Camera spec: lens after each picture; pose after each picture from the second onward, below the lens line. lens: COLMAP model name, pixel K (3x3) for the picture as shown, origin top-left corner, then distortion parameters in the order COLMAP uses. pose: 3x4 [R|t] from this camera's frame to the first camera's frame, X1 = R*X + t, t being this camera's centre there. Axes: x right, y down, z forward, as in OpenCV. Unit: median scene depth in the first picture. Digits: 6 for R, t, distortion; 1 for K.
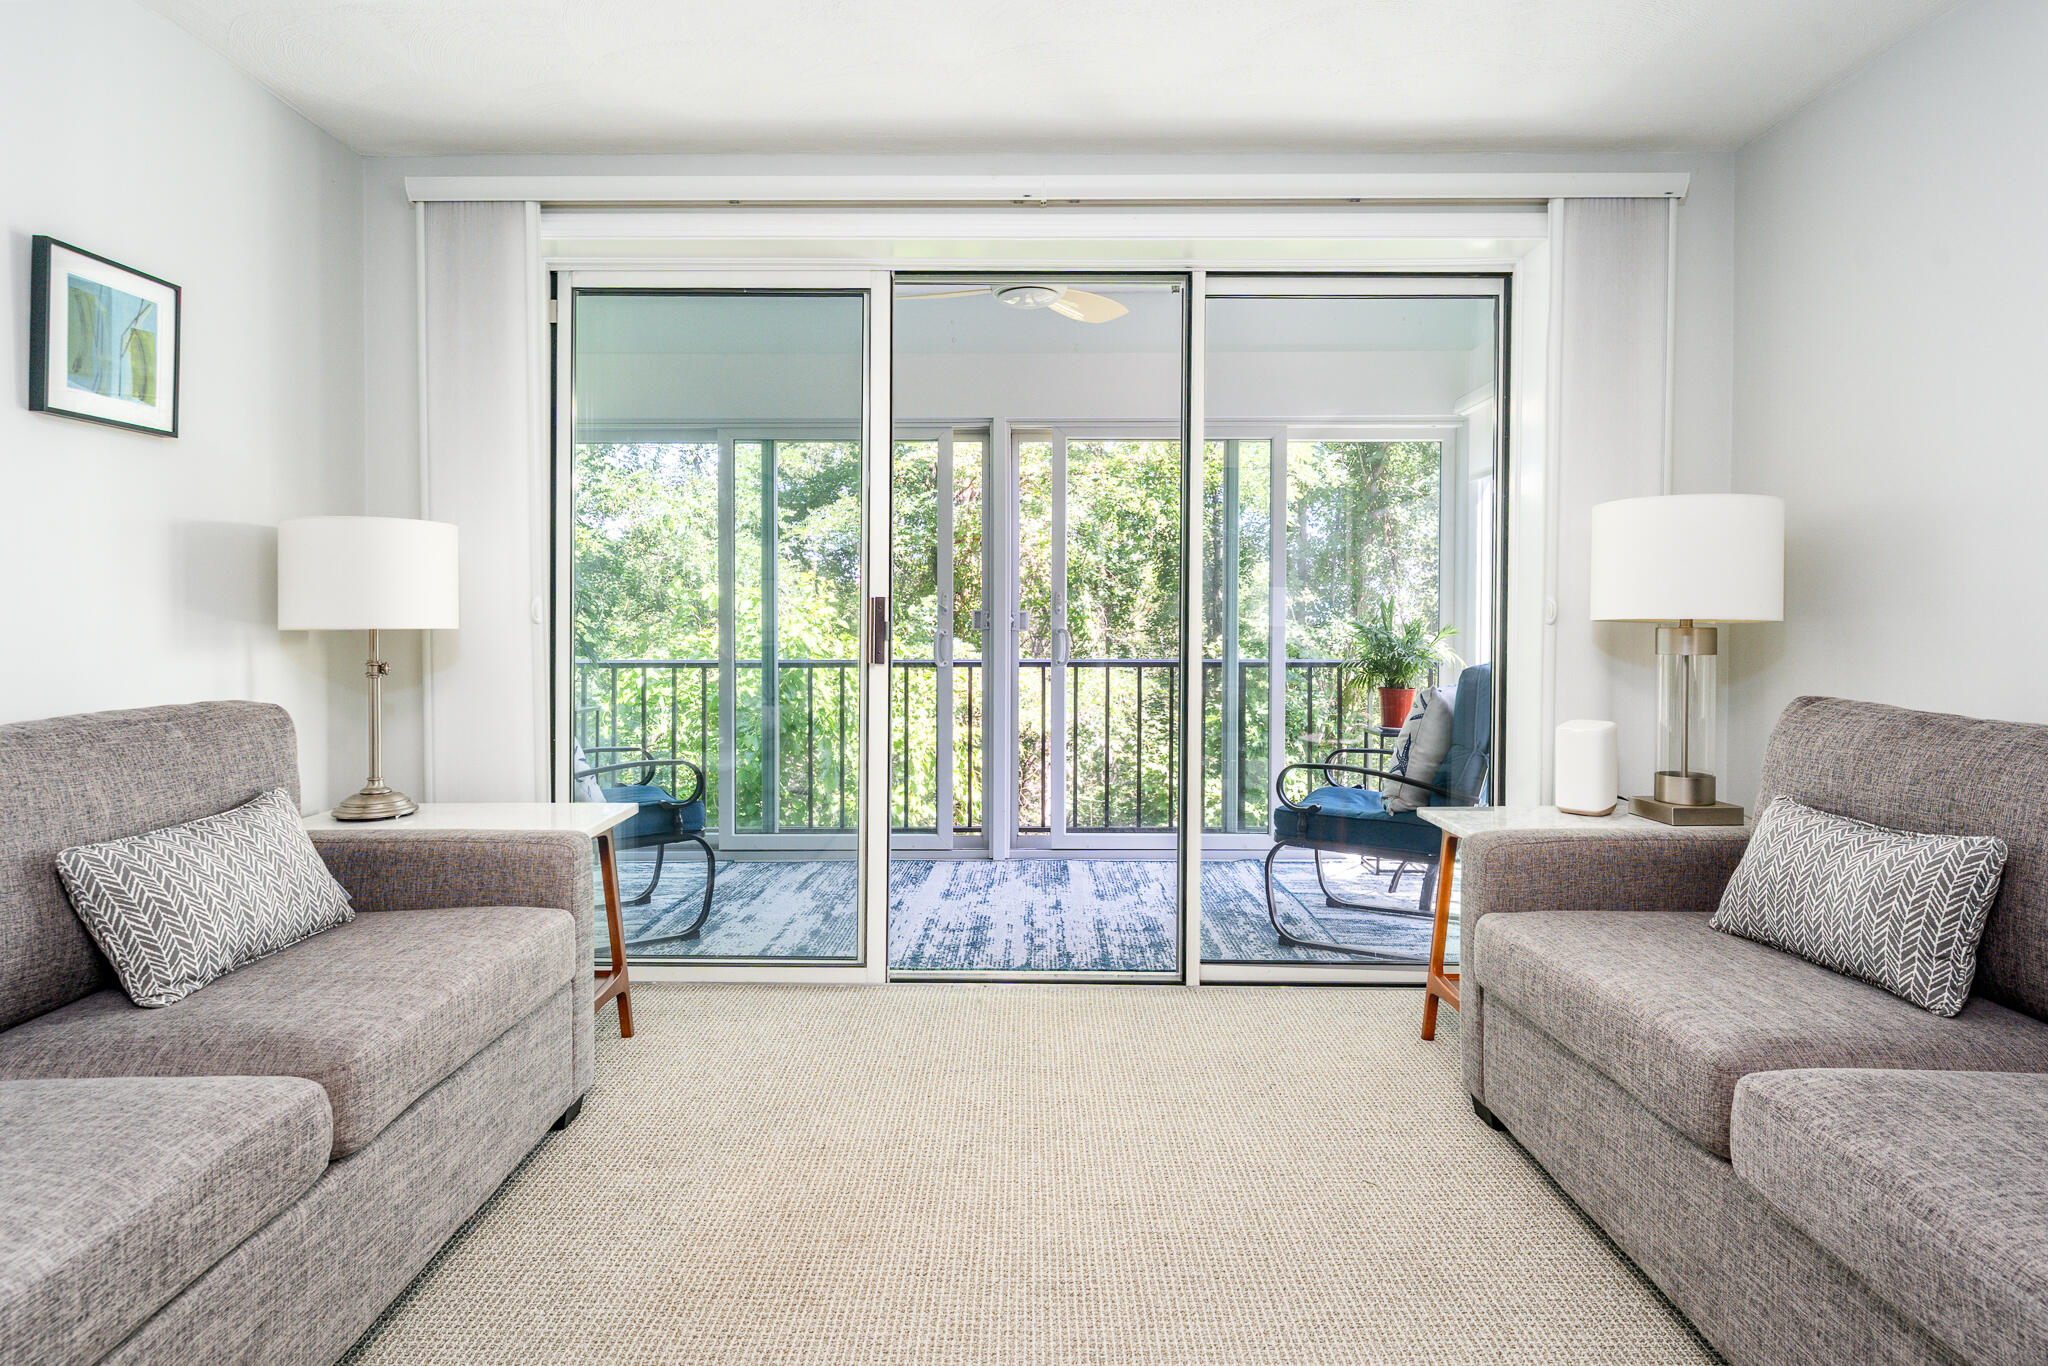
lens RADIAL K [[1077.1, 0, 1029.7], [0, 1077.1, 640.2], [0, 0, 1]] dist [0.003436, -0.000961]
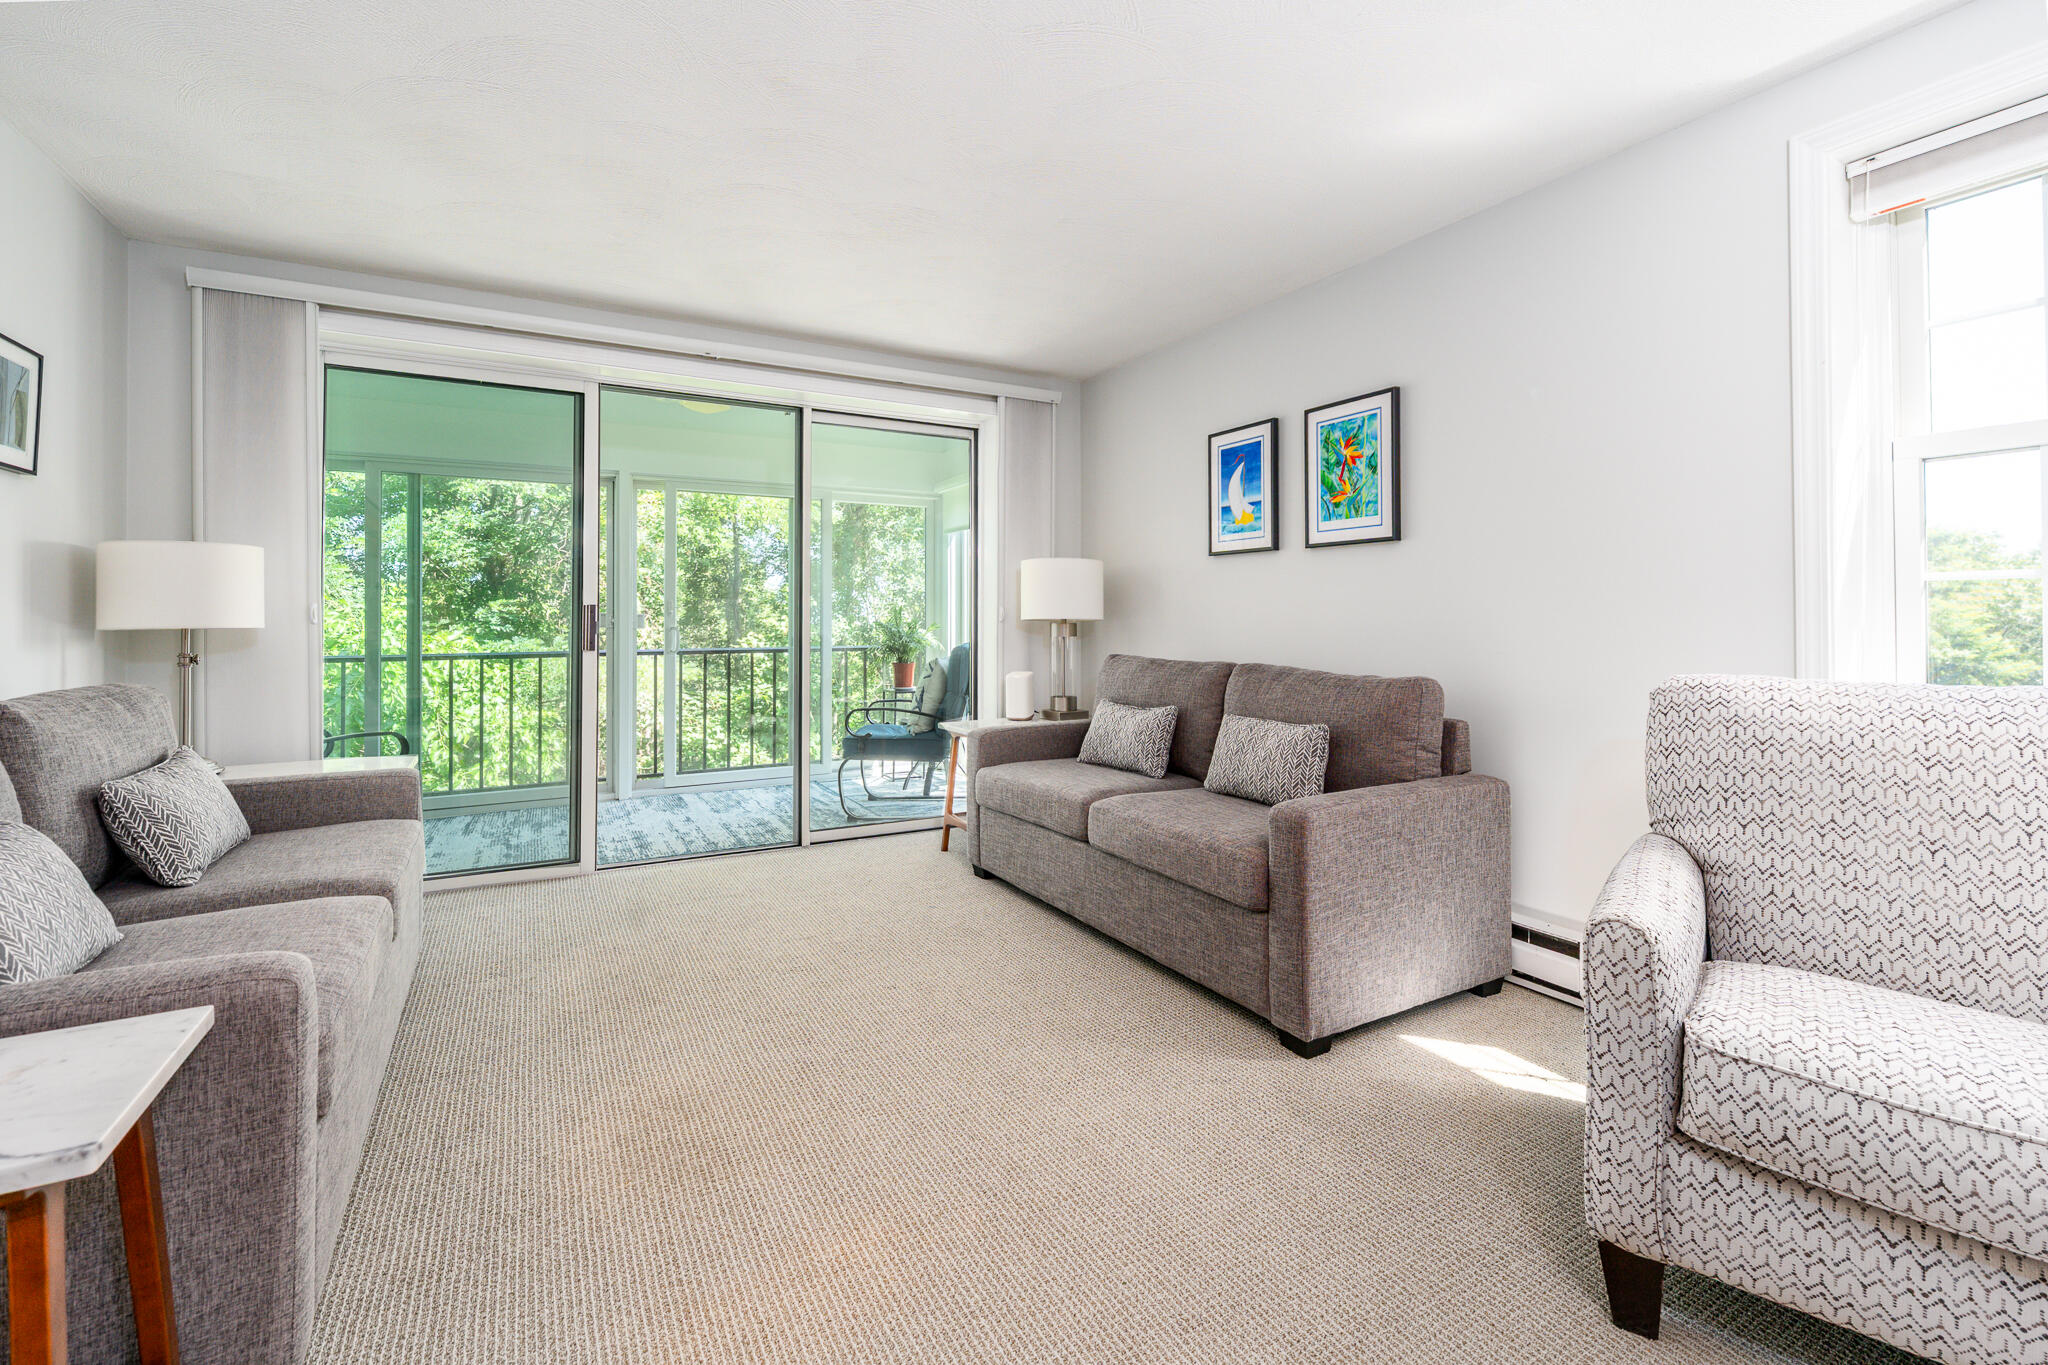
lens RADIAL K [[867.3, 0, 1013.9], [0, 867.3, 611.3], [0, 0, 1]] dist [-0.001975, -0.000287]
pose [[0.874857, 0.001555, 0.484379, -0.227405], [0.012611, 0.999583, -0.025985, 0.007498], [-0.484217, 0.028842, 0.874472, -0.329430]]
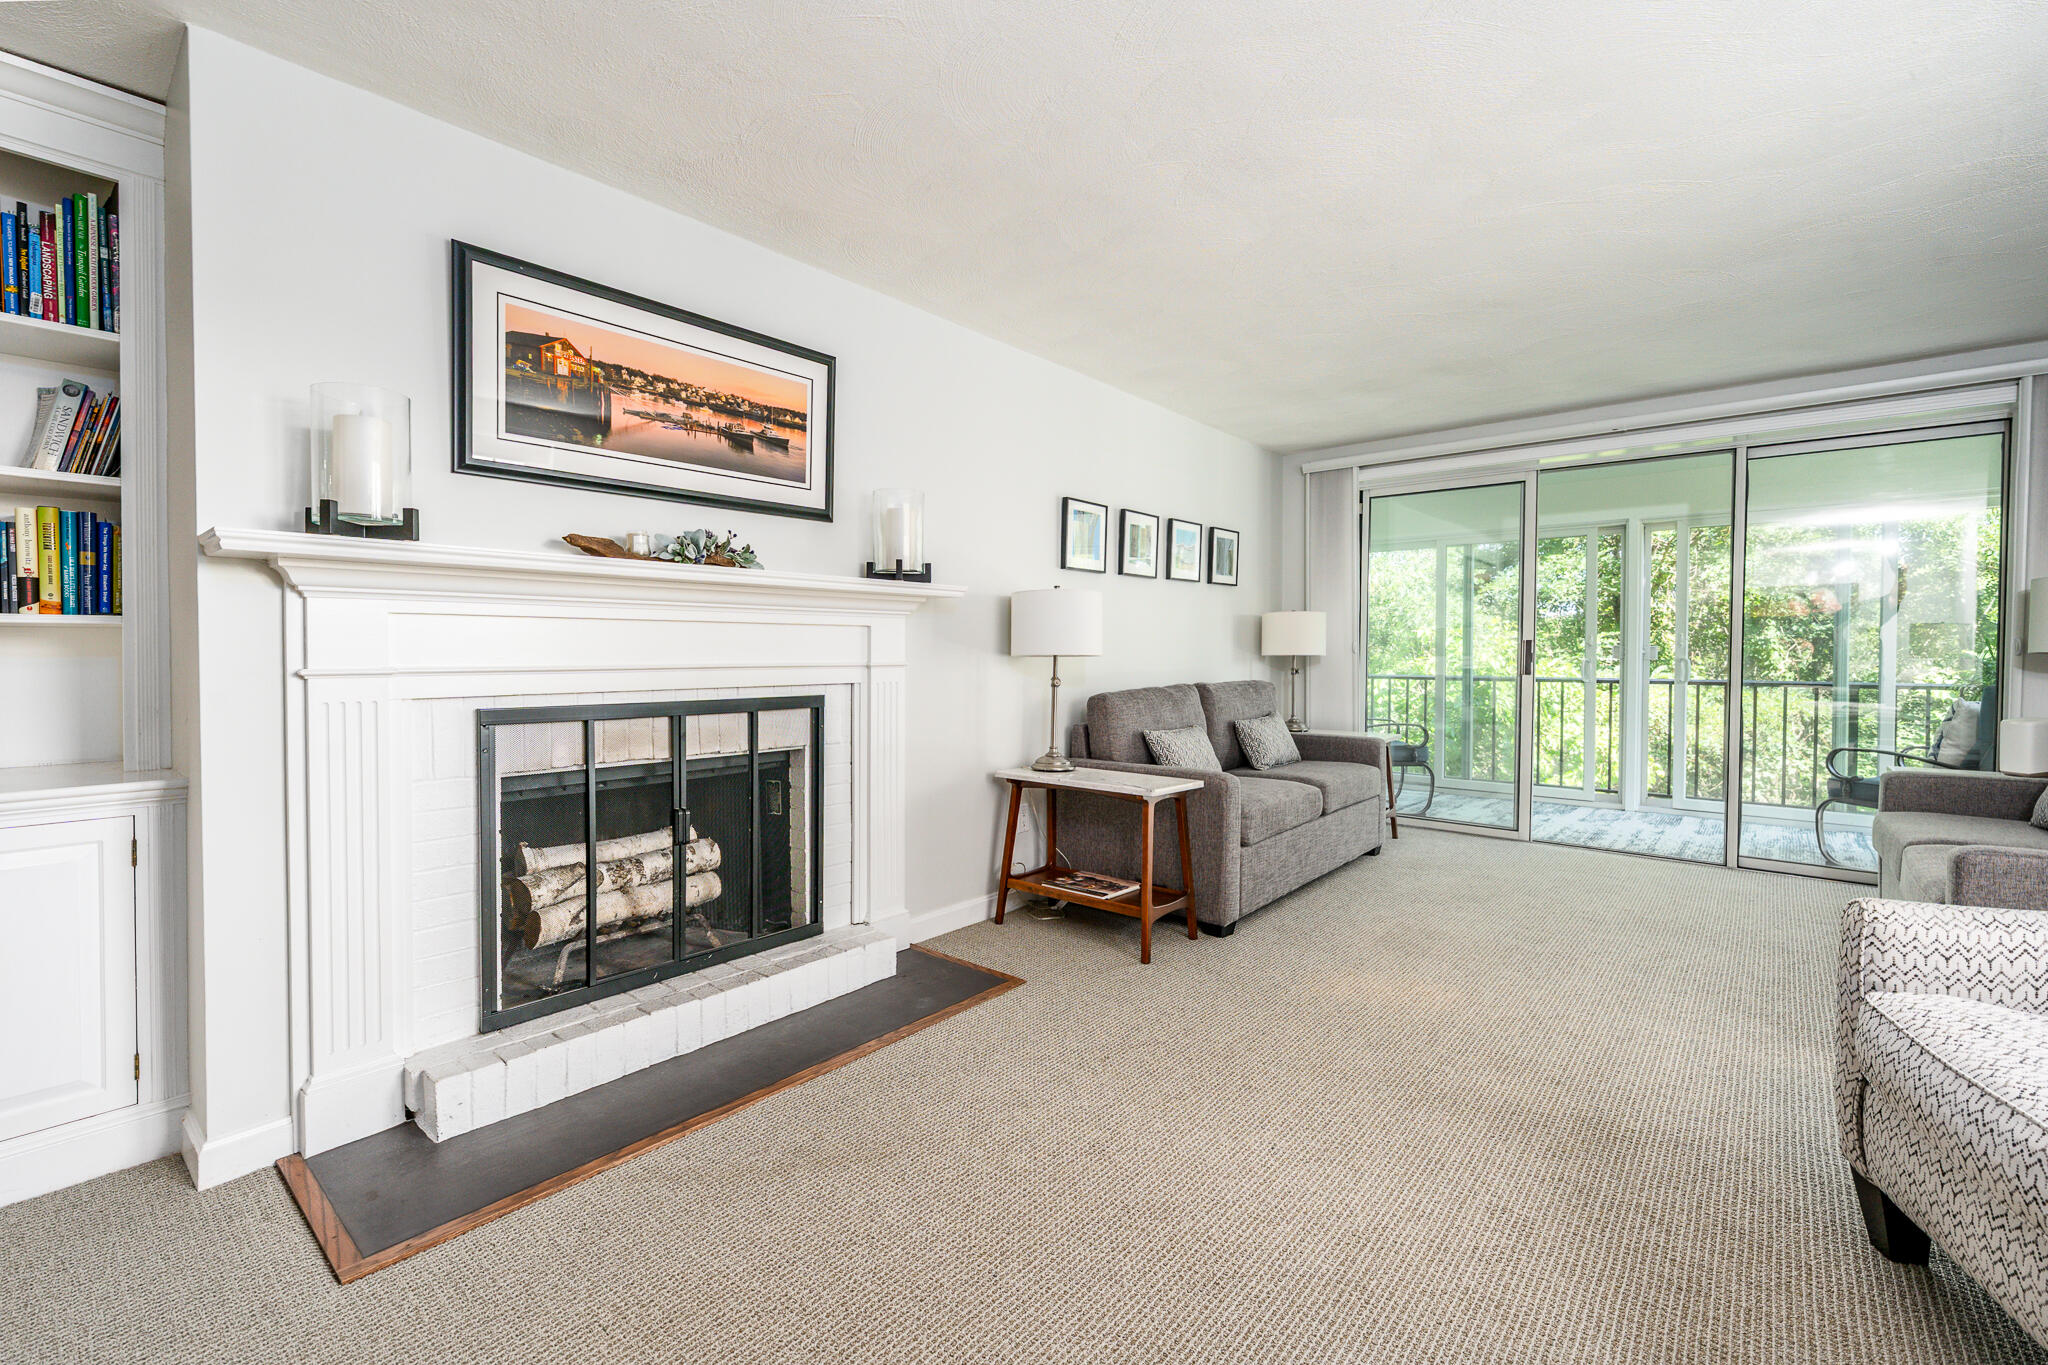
lens RADIAL K [[867.3, 0, 1040.0], [0, 867.3, 668.5], [0, 0, 1]] dist [-0.001975, -0.000287]
pose [[0.767364, 0.012604, -0.641088, 0.202920], [-0.011898, 0.999915, 0.005418, 0.014376], [0.641101, 0.003470, 0.767448, -0.827240]]
